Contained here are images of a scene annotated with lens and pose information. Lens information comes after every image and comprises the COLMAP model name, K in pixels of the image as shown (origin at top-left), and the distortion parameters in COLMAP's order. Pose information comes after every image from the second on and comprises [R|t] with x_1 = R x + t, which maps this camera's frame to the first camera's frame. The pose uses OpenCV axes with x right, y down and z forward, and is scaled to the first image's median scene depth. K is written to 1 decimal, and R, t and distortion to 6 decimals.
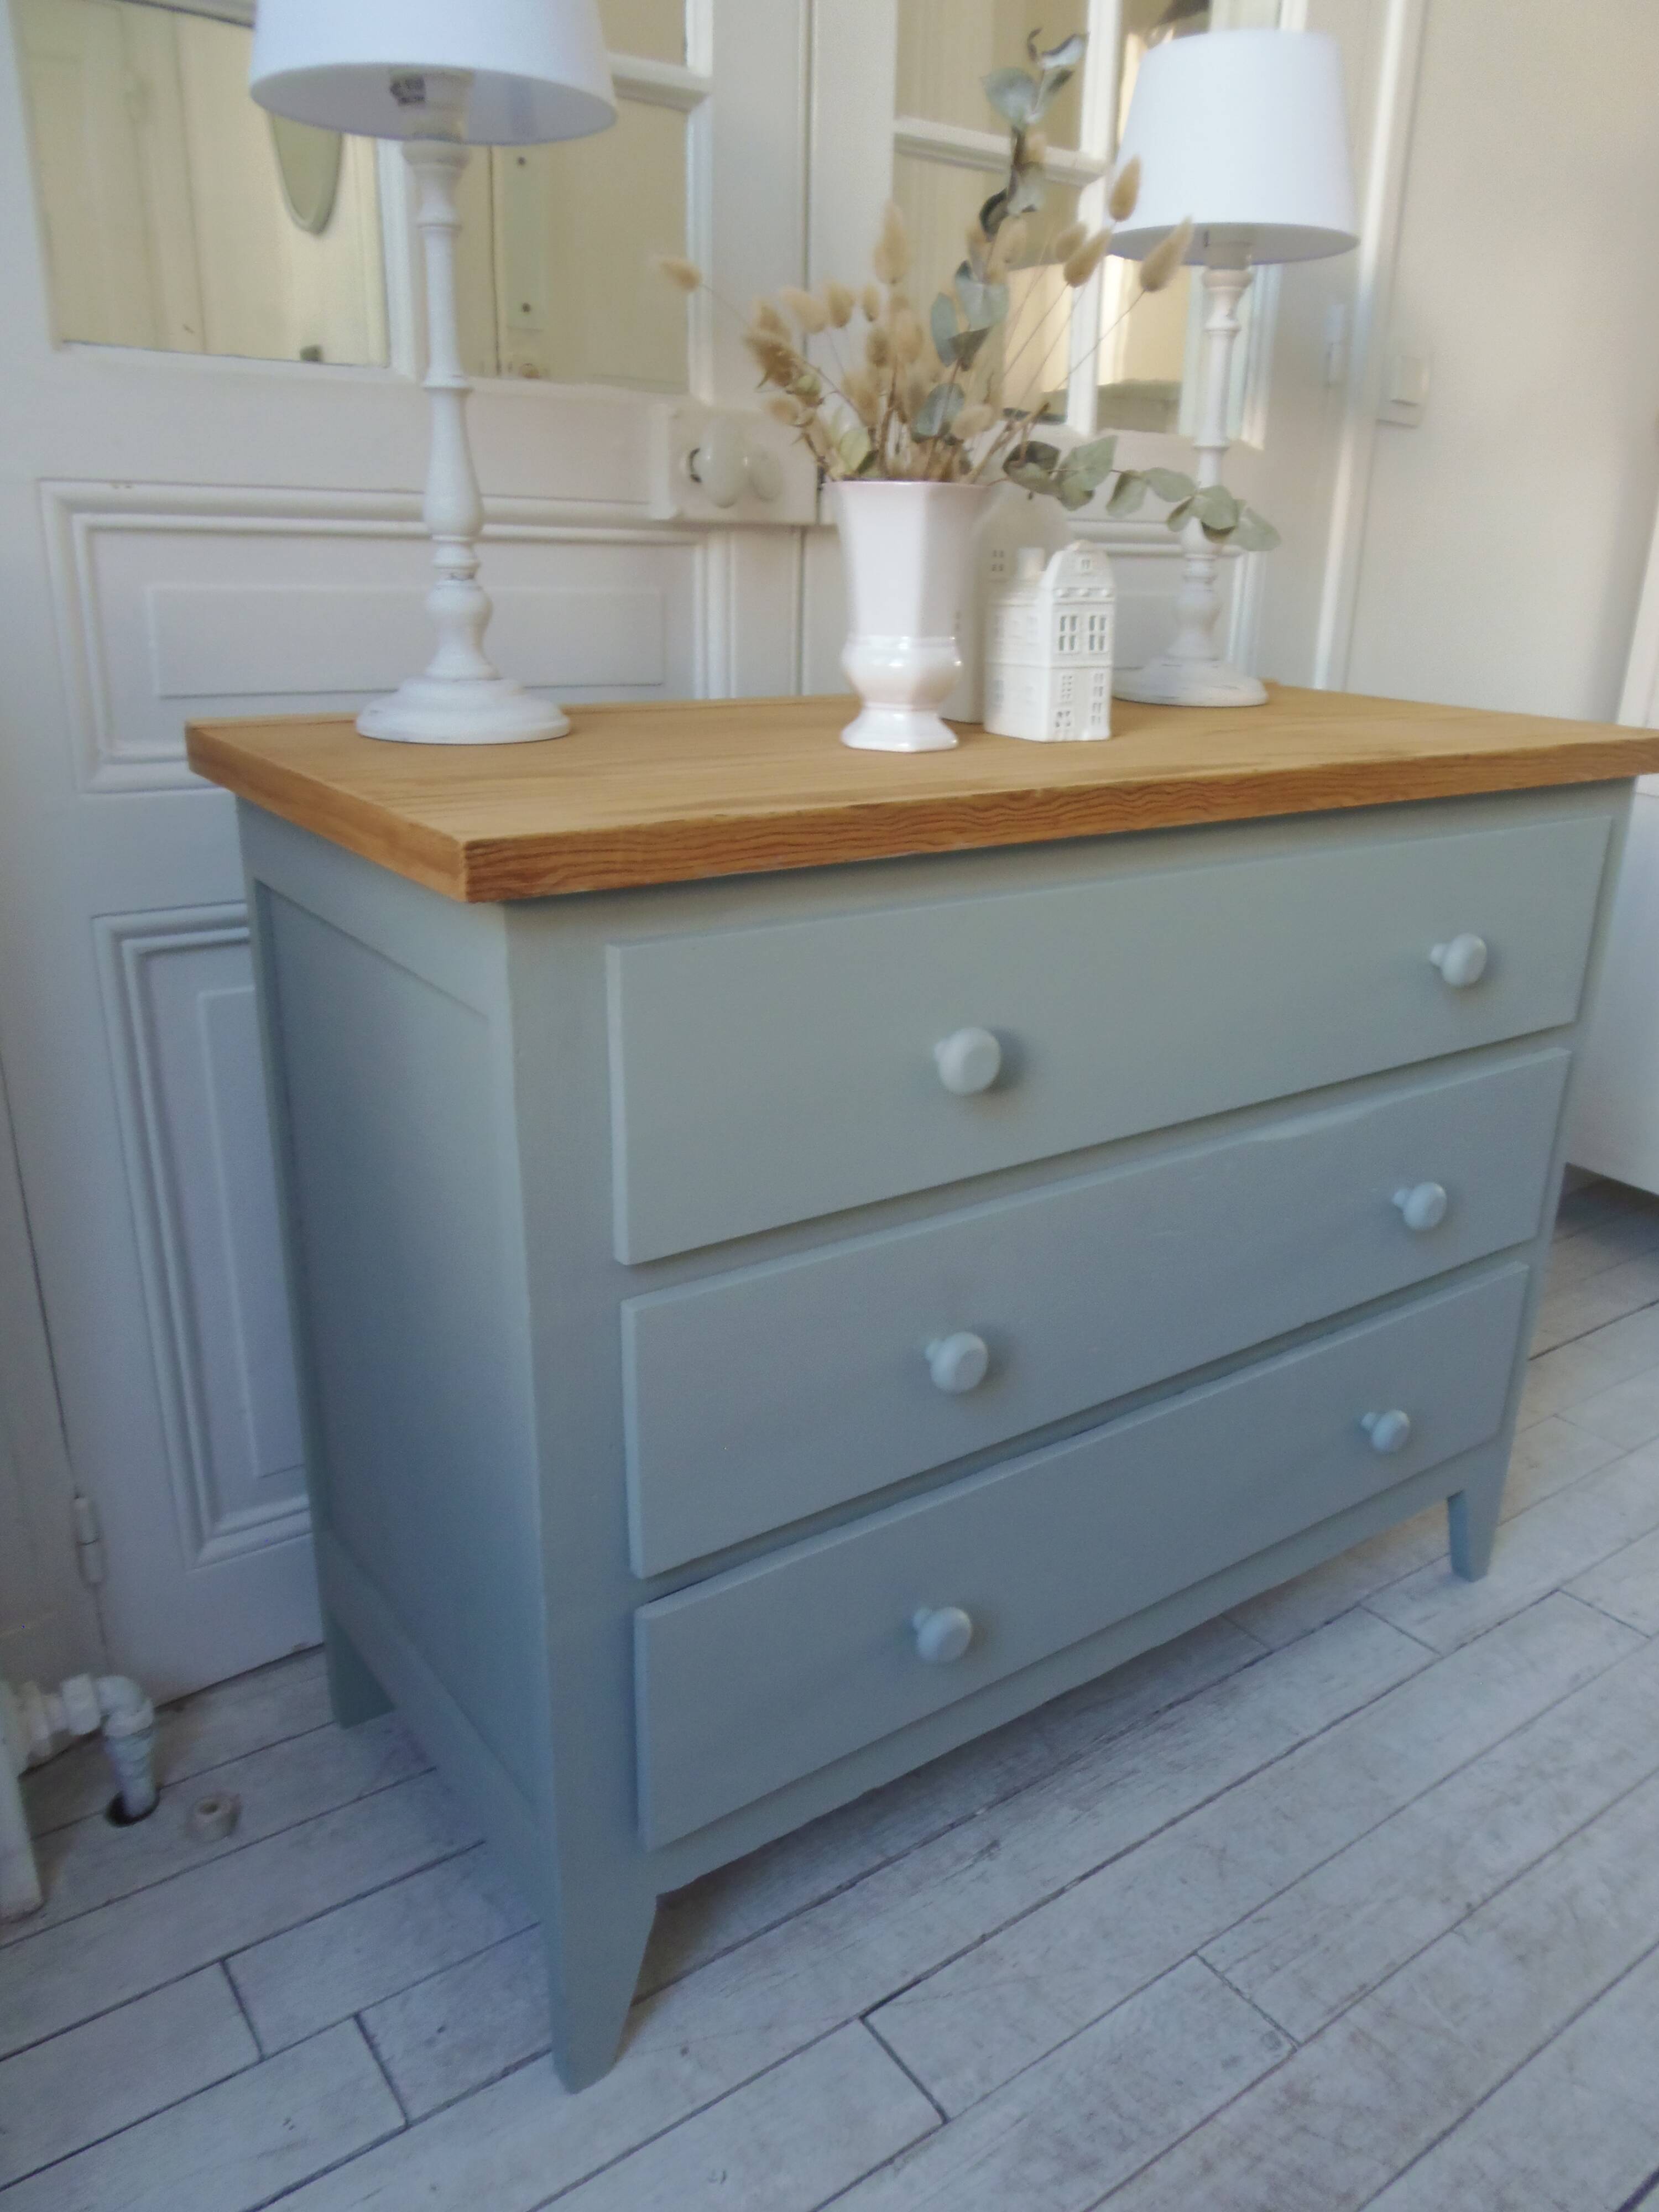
lens RADIAL K [[1616.4, 0, 859.9], [0, 1616.4, 1125.1], [0, 0, 1]] dist [-0.011577, -0.011832]
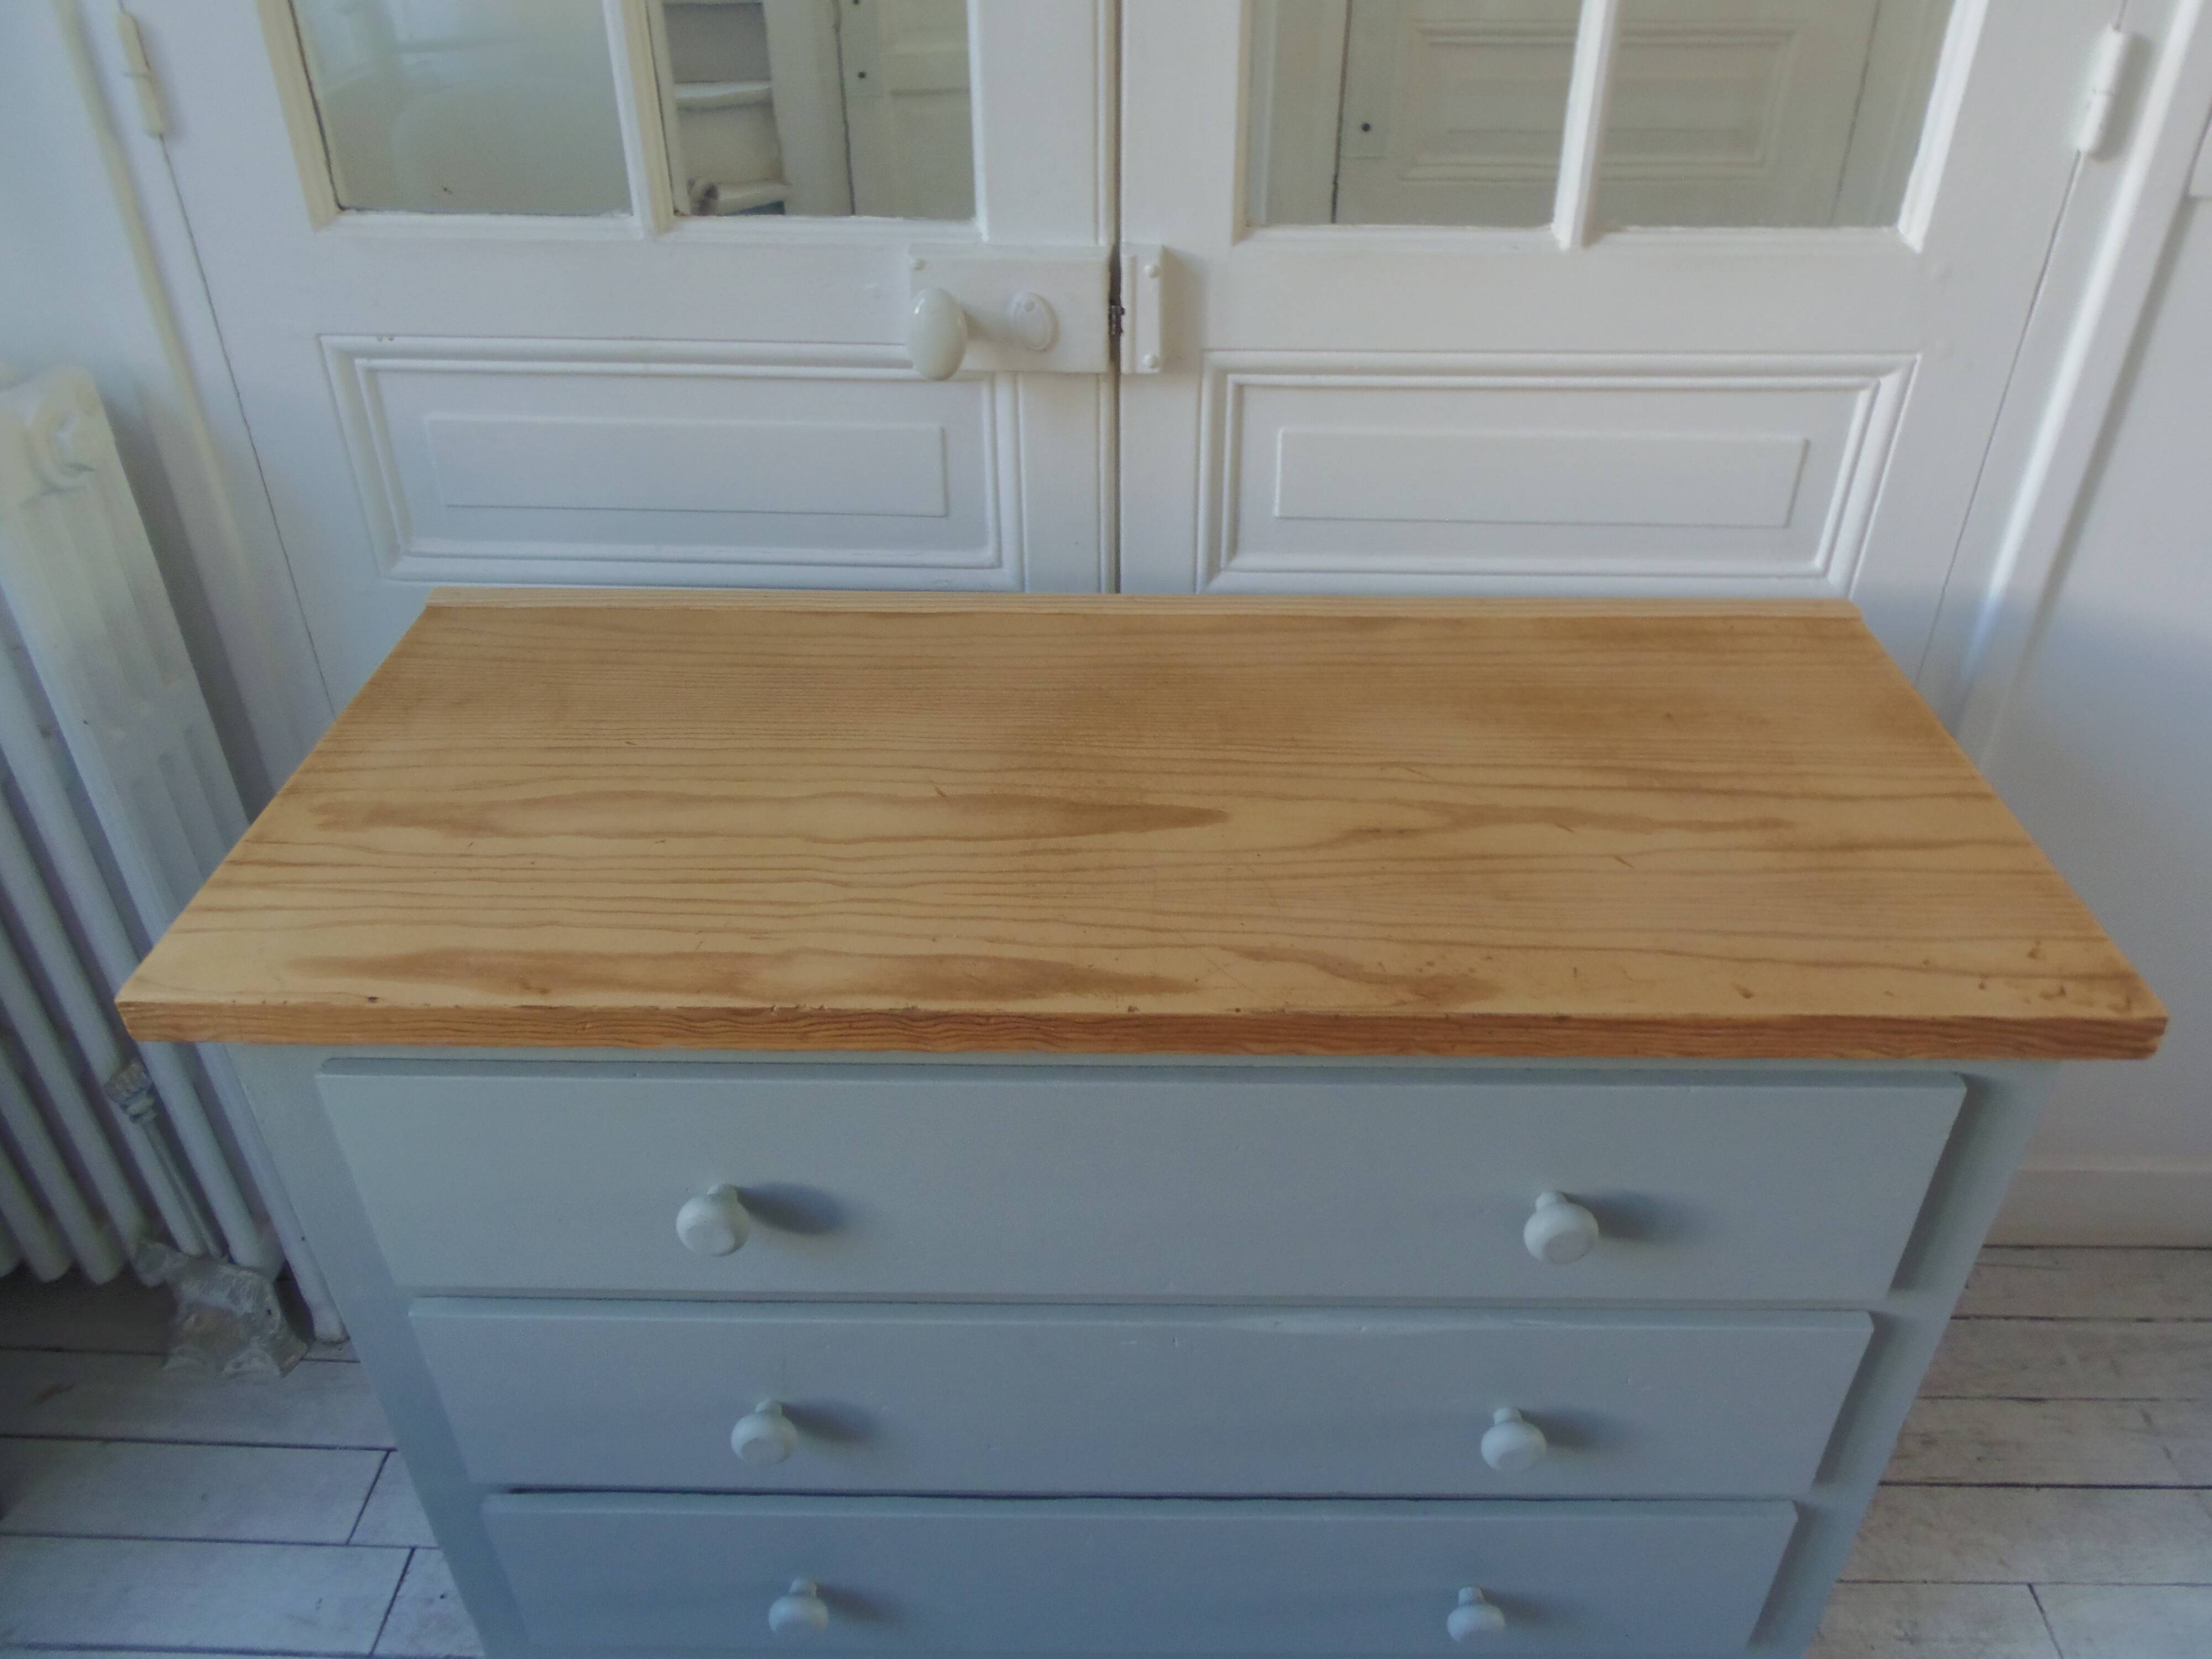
lens RADIAL K [[1616.4, 0, 1128.8], [0, 1616.4, 778.1], [0, 0, 1]] dist [-0.011577, -0.011832]
pose [[0.792914, 0.315587, -0.521242, 0.605120], [-0.192242, 0.941303, 0.277475, -0.491923], [0.578214, -0.119809, 0.807041, 0.332385]]
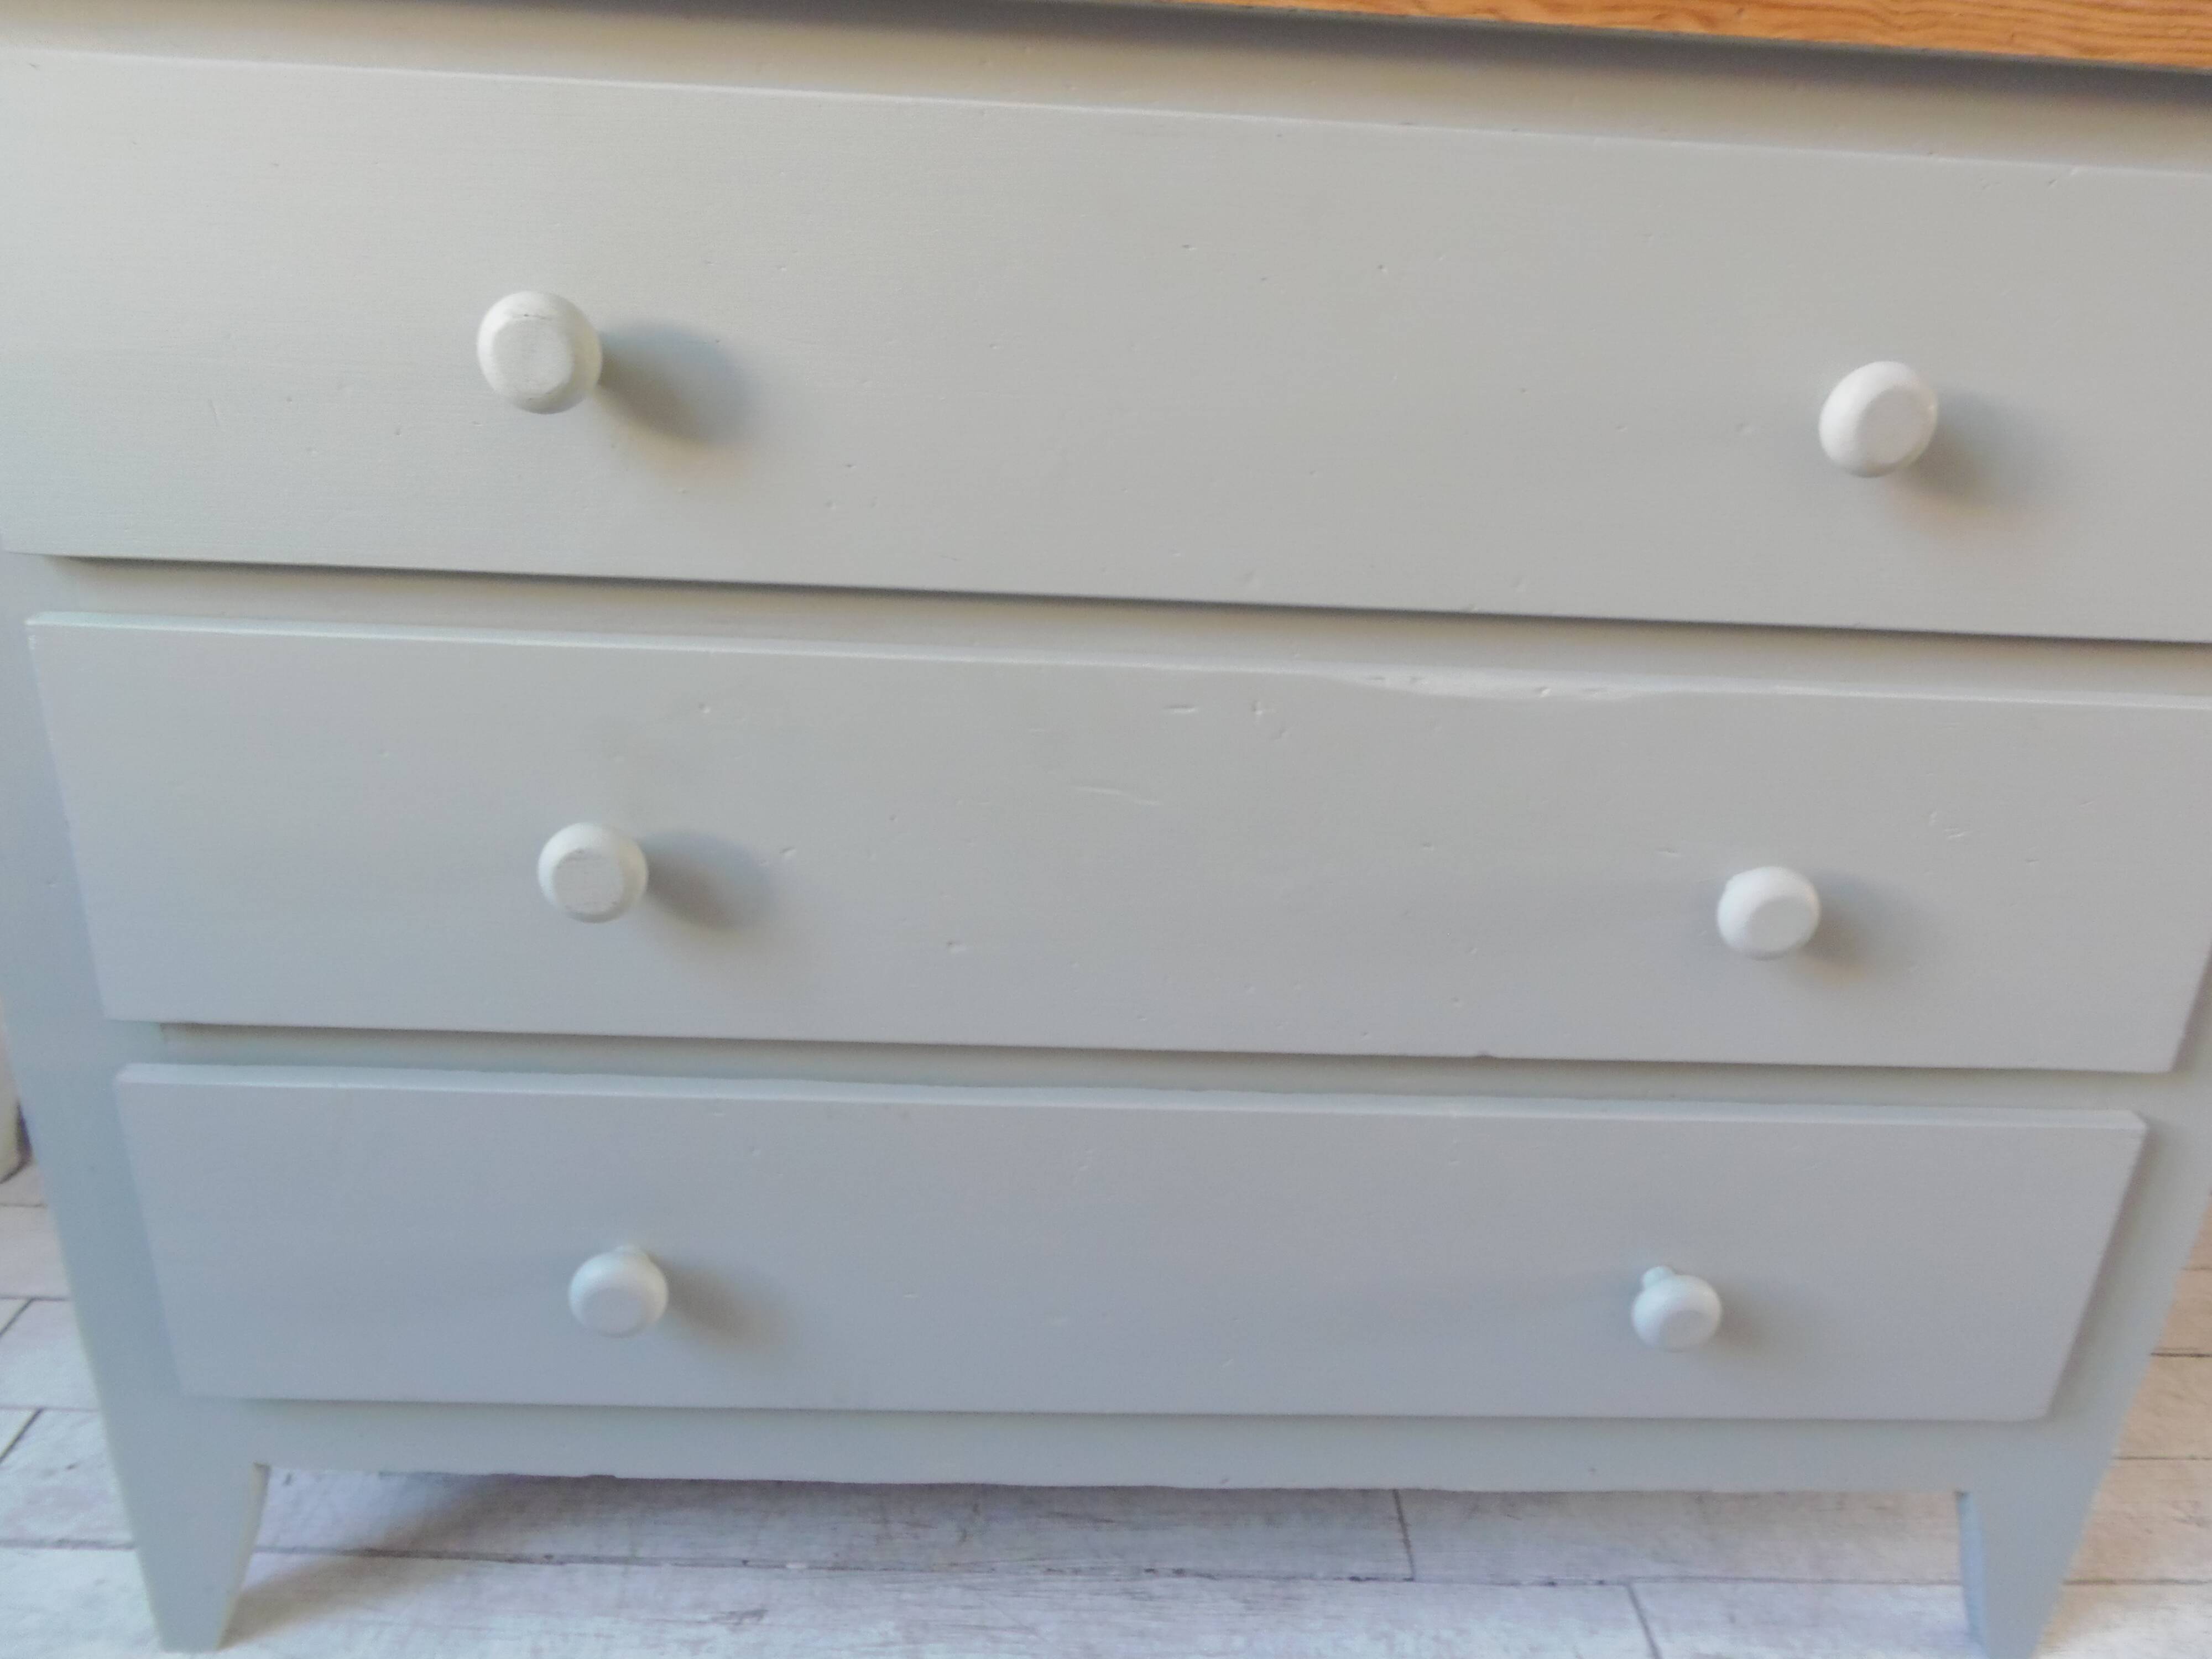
lens RADIAL K [[1618.3, 0, 1116.7], [0, 1618.3, 784.8], [0, 0, 1]] dist [-0.018806, -0.006583]
pose [[0.820958, 0.233361, -0.521124, 0.526929], [-0.228294, 0.970696, 0.075036, 0.013900], [0.523364, 0.057368, 0.850176, 0.510585]]
